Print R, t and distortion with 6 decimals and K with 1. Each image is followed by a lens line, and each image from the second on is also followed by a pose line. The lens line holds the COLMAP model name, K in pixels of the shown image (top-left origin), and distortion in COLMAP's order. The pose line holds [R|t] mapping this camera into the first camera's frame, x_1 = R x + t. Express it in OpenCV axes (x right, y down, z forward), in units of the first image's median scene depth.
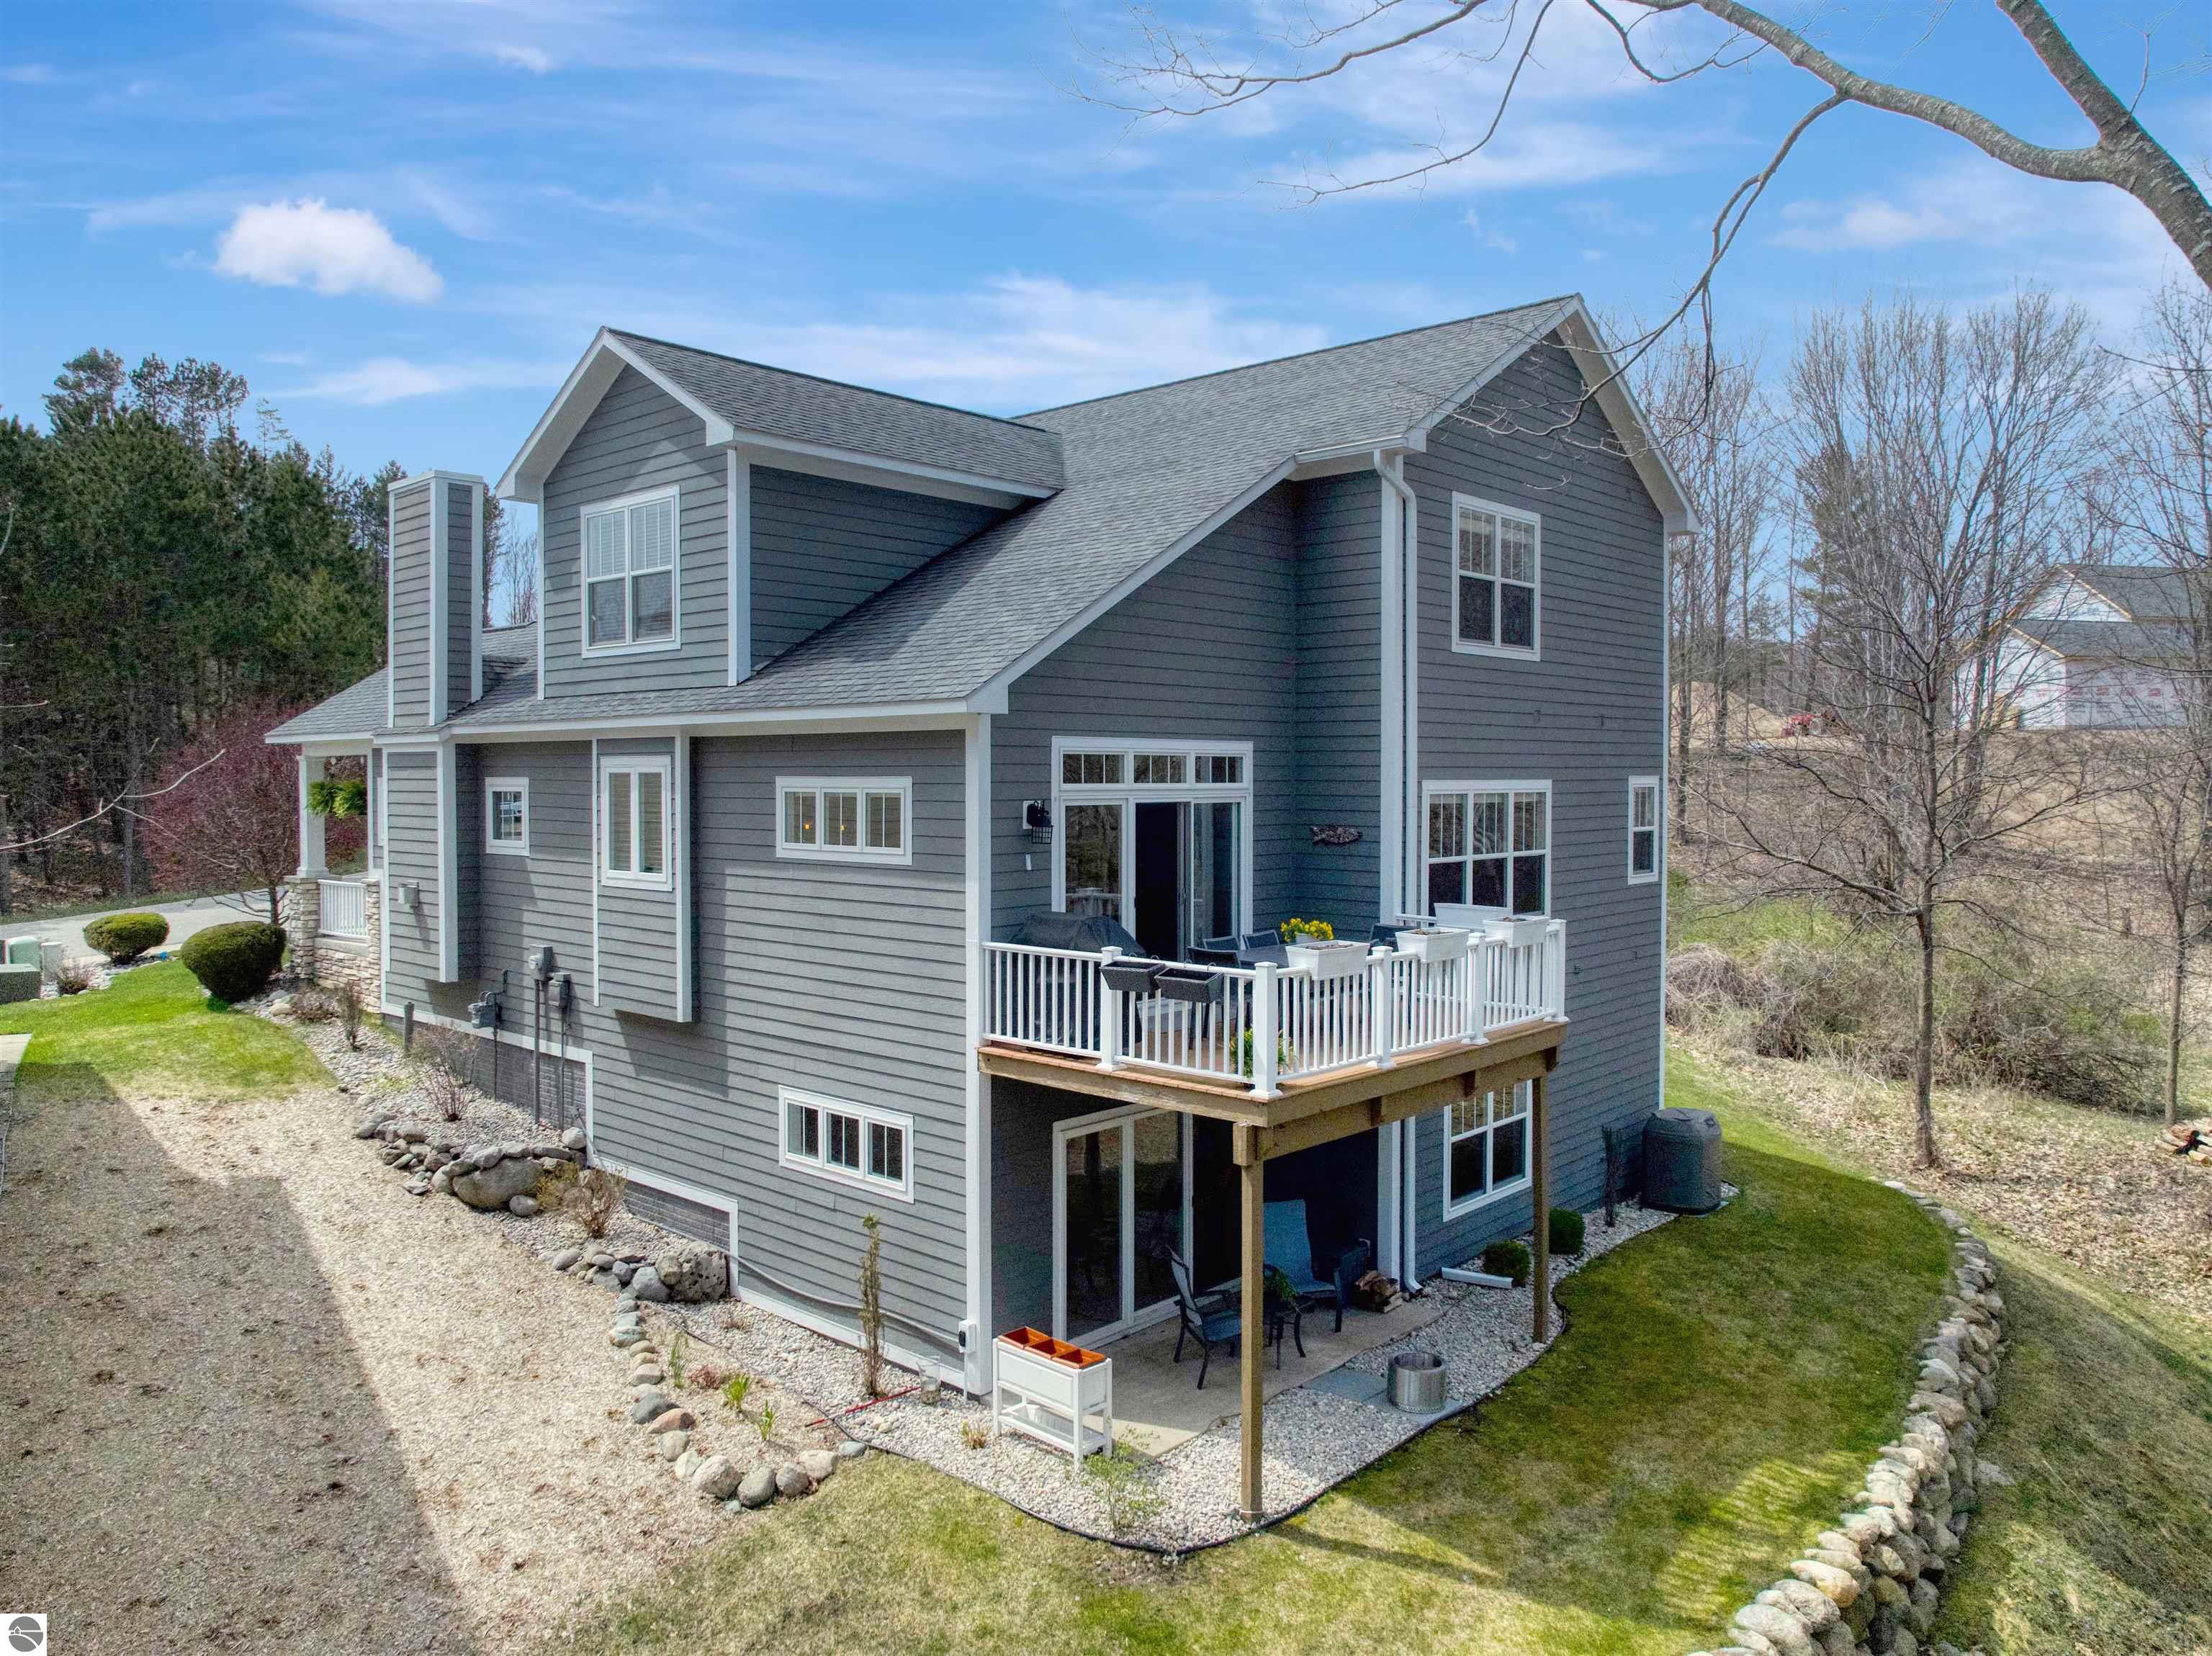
lens RADIAL K [[1571.0, 0, 1101.6], [0, 1571.0, 796.3], [0, 0, 1]] dist [-0.041676, 0.002411]
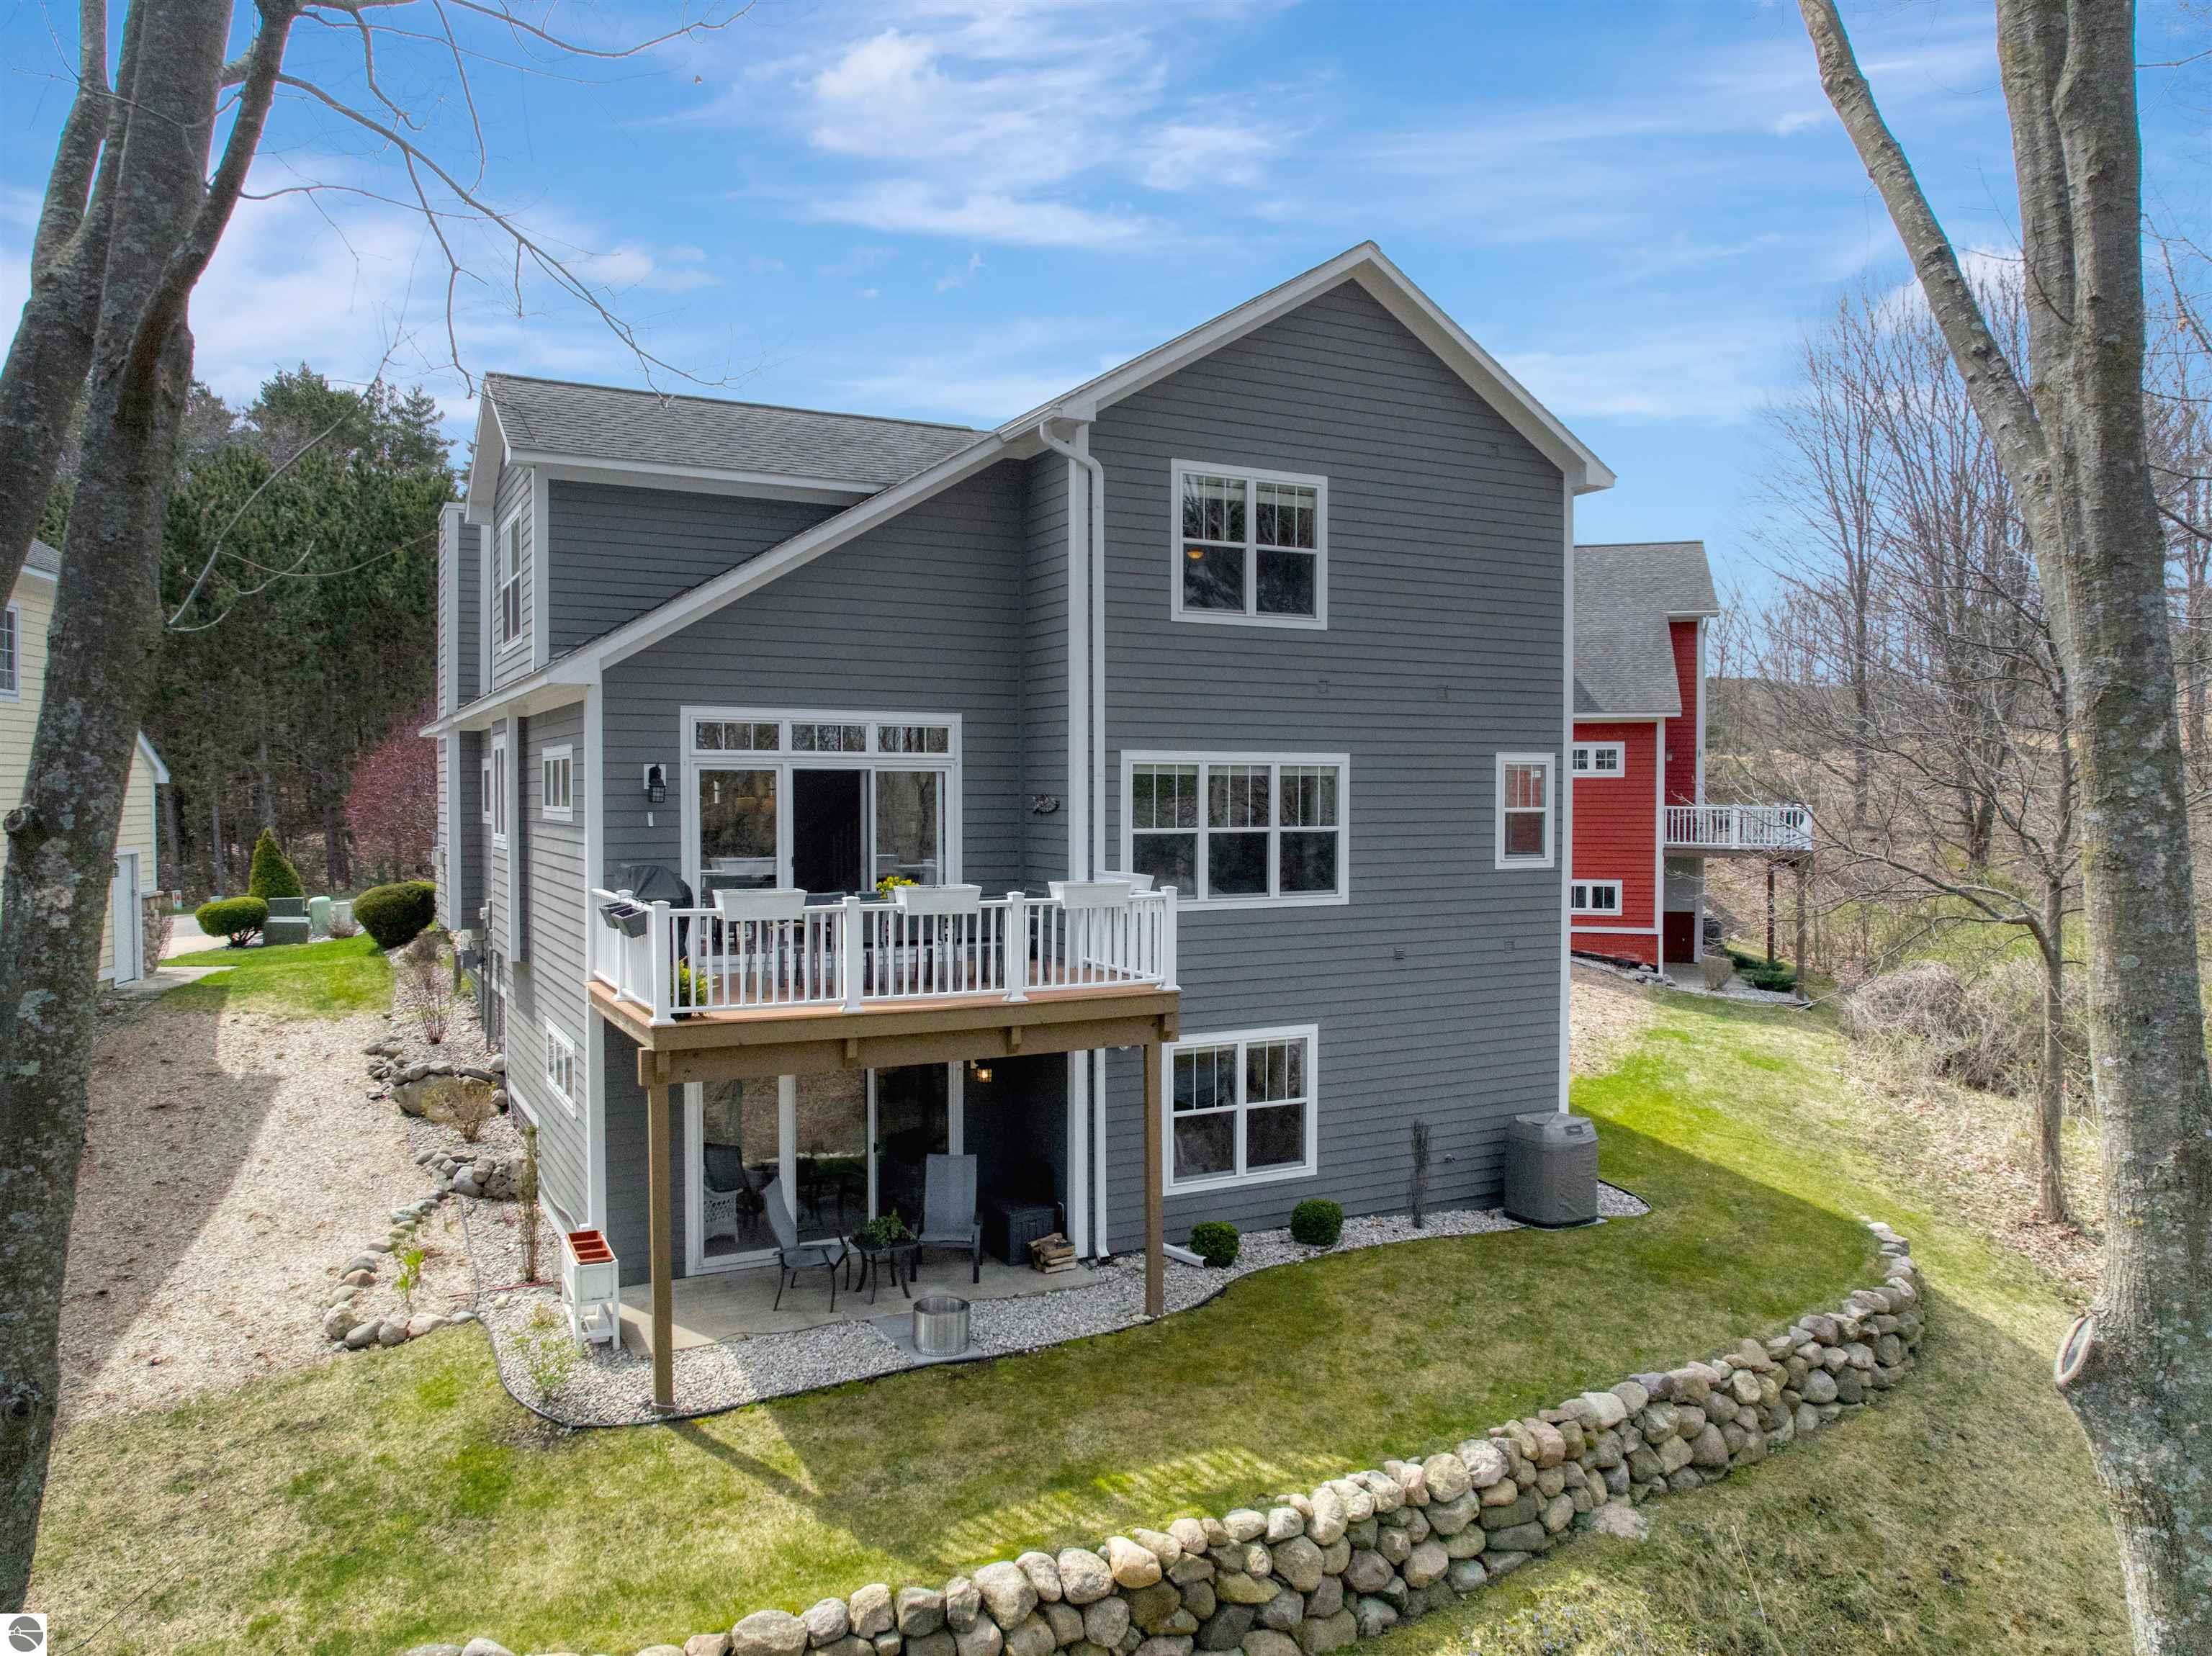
lens RADIAL K [[1557.1, 0, 1106.0], [0, 1557.1, 828.0], [0, 0, 1]] dist [-0.039386, 0.005834]
pose [[0.940722, 0.009469, -0.339045, 0.581138], [-0.006466, 0.999929, 0.009987, 0.032478], [0.339116, -0.007202, 0.940717, 0.069423]]
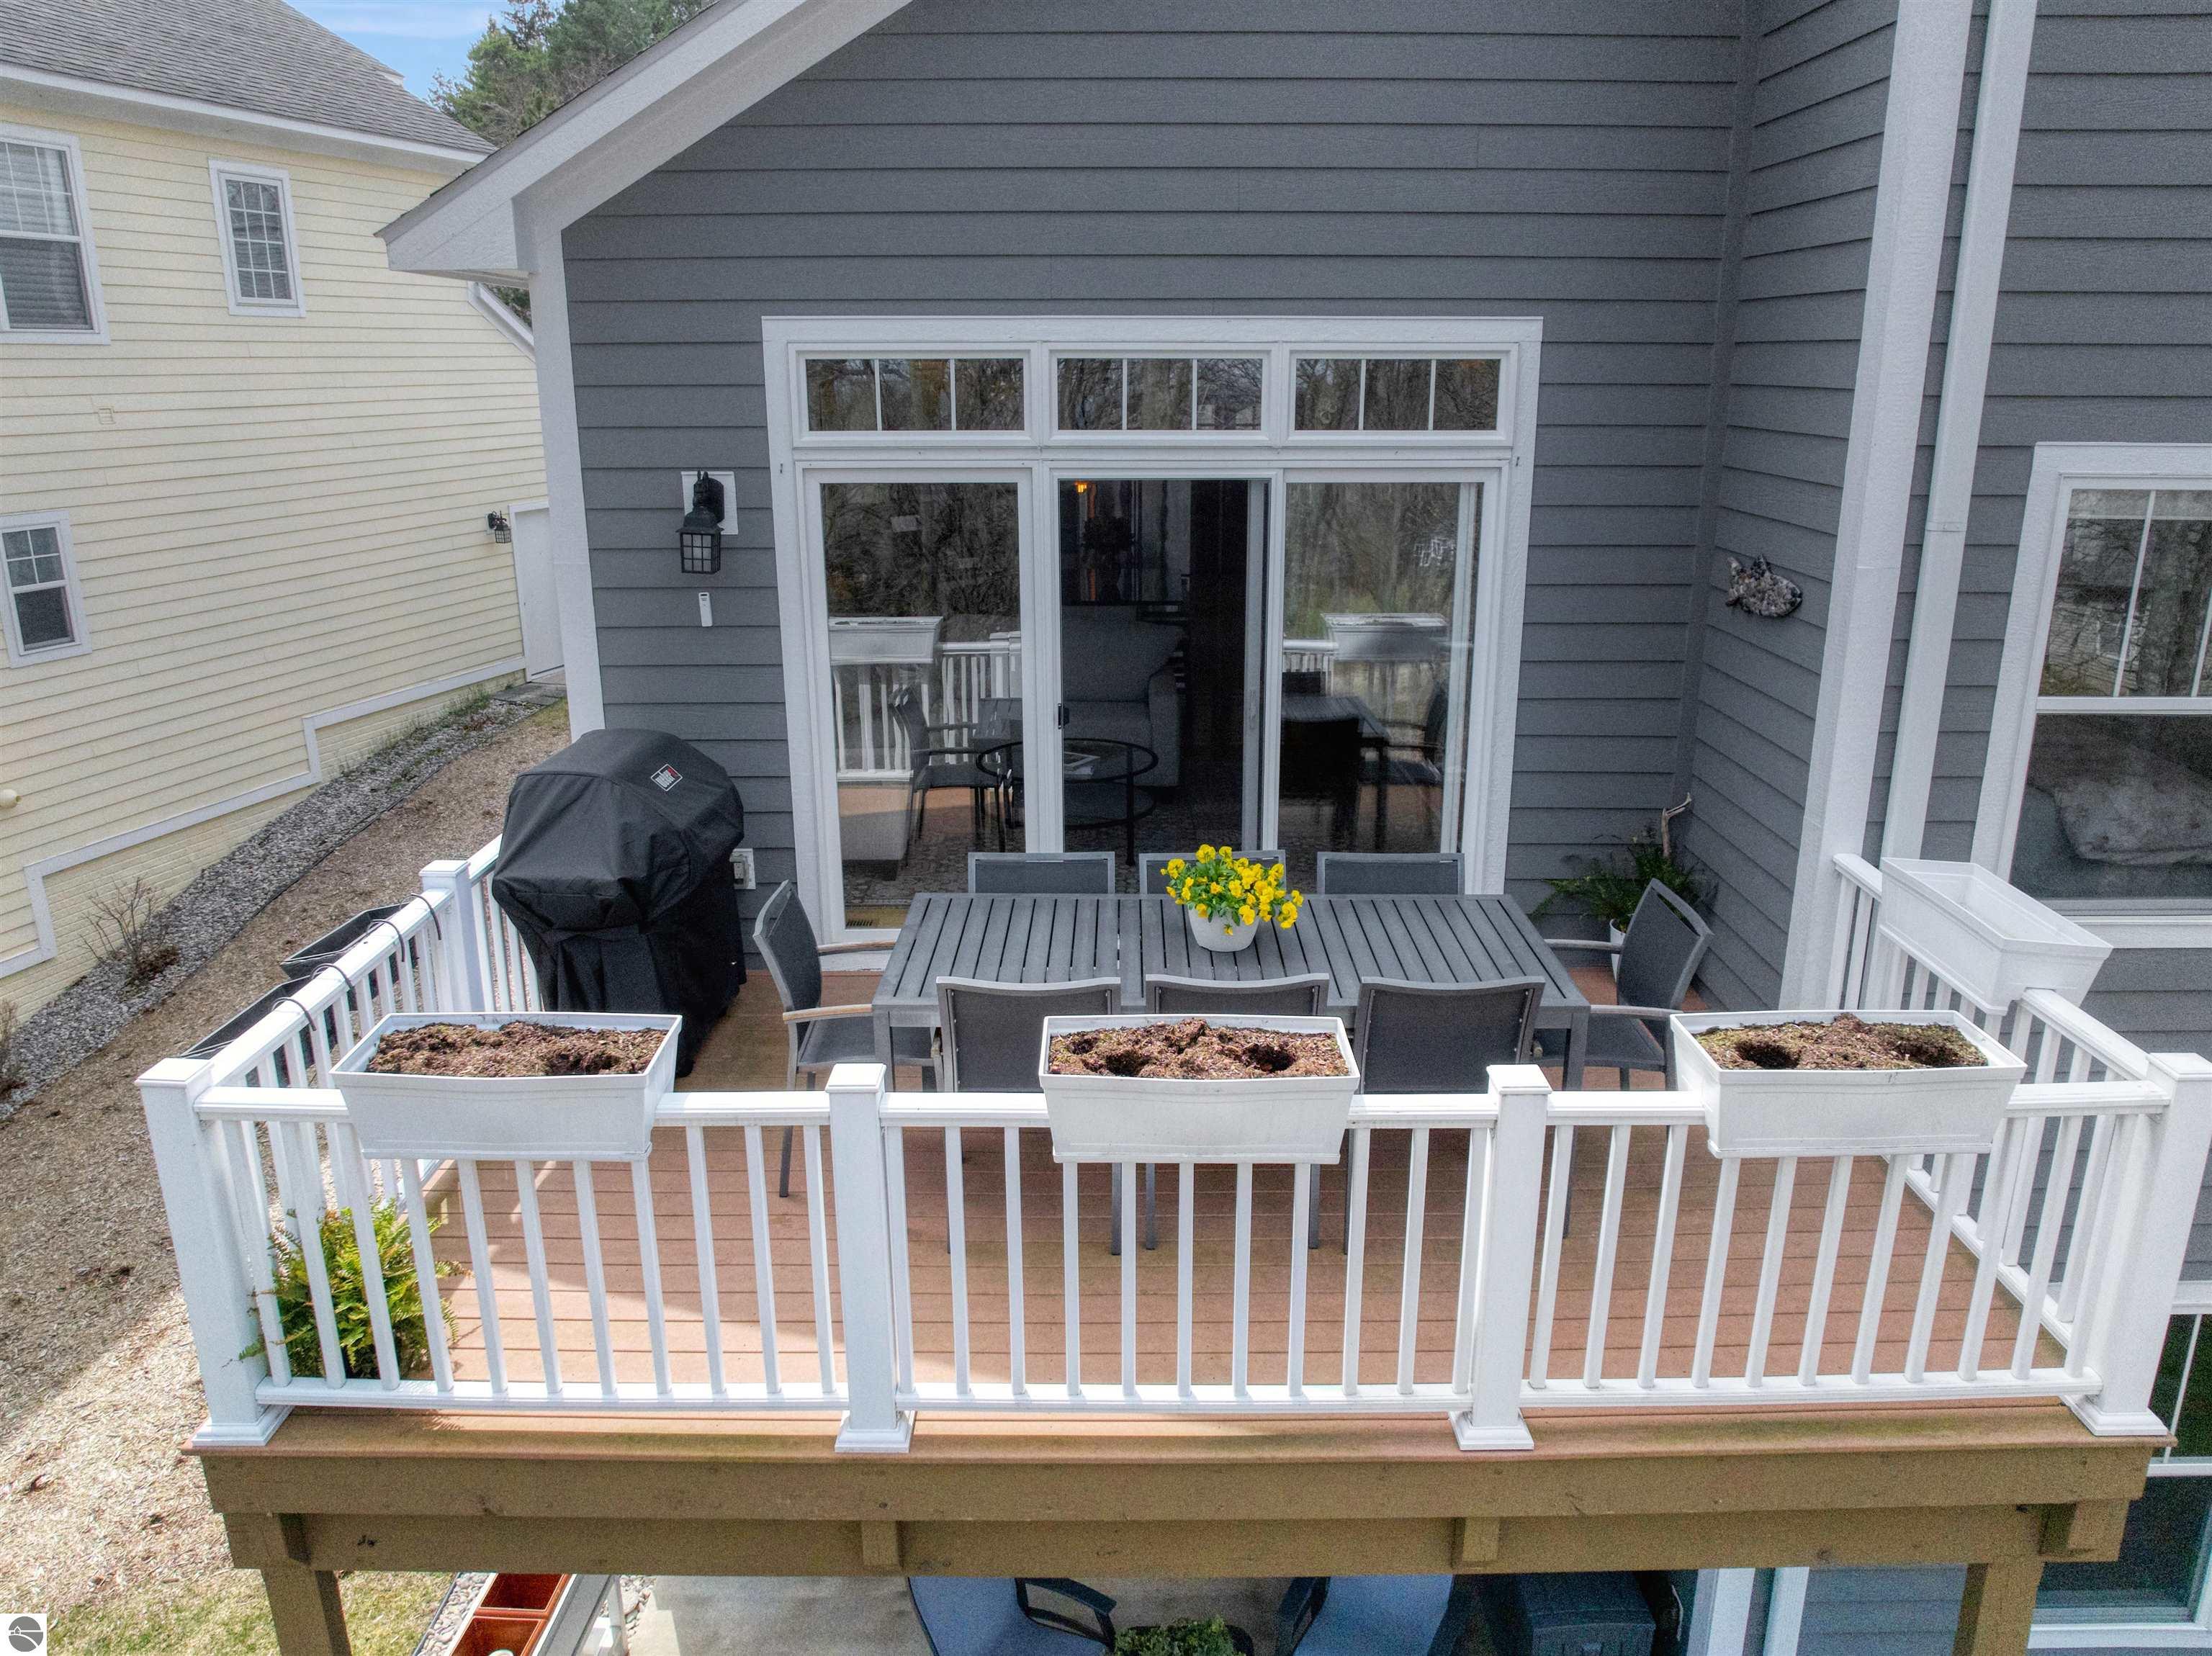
lens RADIAL K [[1557.1, 0, 1106.0], [0, 1557.1, 828.0], [0, 0, 1]] dist [-0.039386, 0.005834]
pose [[0.674471, 0.211427, -0.707381, 0.336584], [-0.008833, 0.960361, 0.278618, -0.021636], [0.738248, -0.181672, 0.649603, 0.721874]]
